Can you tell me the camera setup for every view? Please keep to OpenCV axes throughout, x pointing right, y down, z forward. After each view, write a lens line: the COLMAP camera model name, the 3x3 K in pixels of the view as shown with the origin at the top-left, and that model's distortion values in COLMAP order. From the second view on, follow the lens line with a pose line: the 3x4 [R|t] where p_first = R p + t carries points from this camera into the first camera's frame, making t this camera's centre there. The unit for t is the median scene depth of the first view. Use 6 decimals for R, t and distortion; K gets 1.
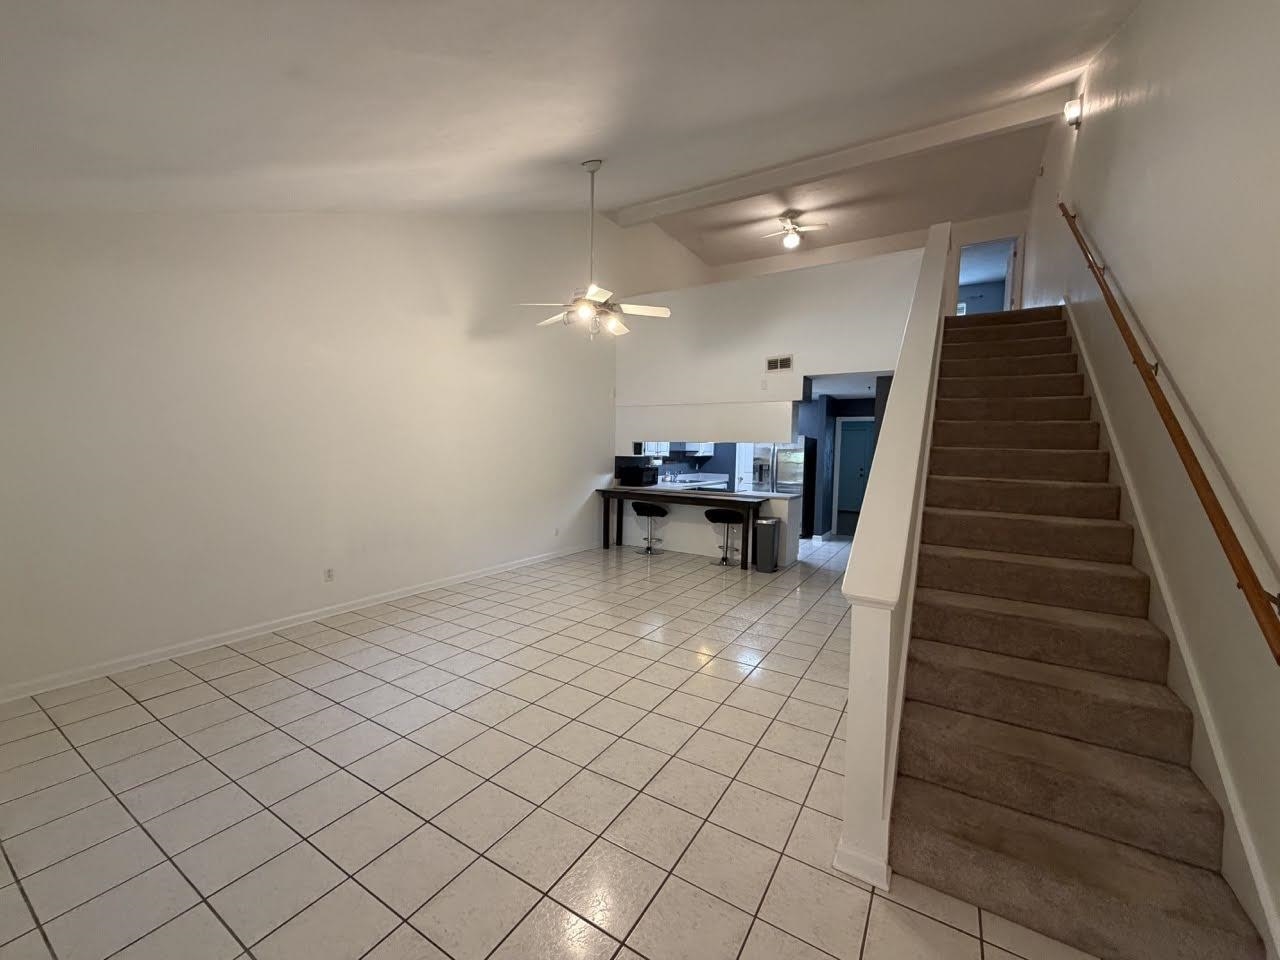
lens RADIAL K [[511.9, 0, 635.5], [0, 511.9, 479.6], [0, 0, 1]] dist [0.001313, -0.000037]
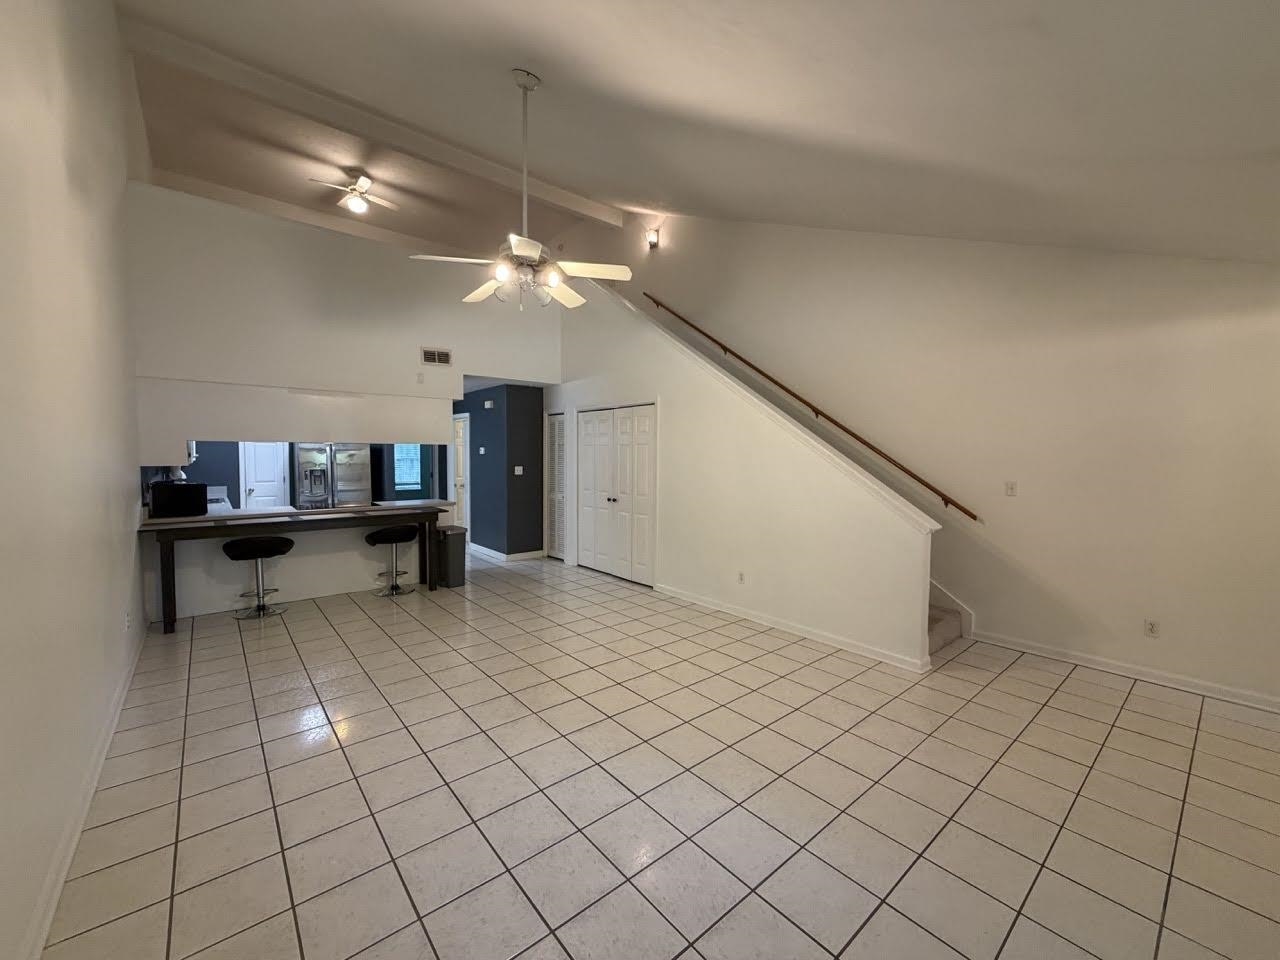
lens RADIAL K [[511.9, 0, 635.5], [0, 511.9, 479.6], [0, 0, 1]] dist [0.001313, -0.000037]
pose [[0.311874, -0.064587, 0.947926, -0.461012], [0.058260, 0.997109, 0.048770, -0.032303], [-0.948336, 0.040016, 0.314735, 0.373503]]
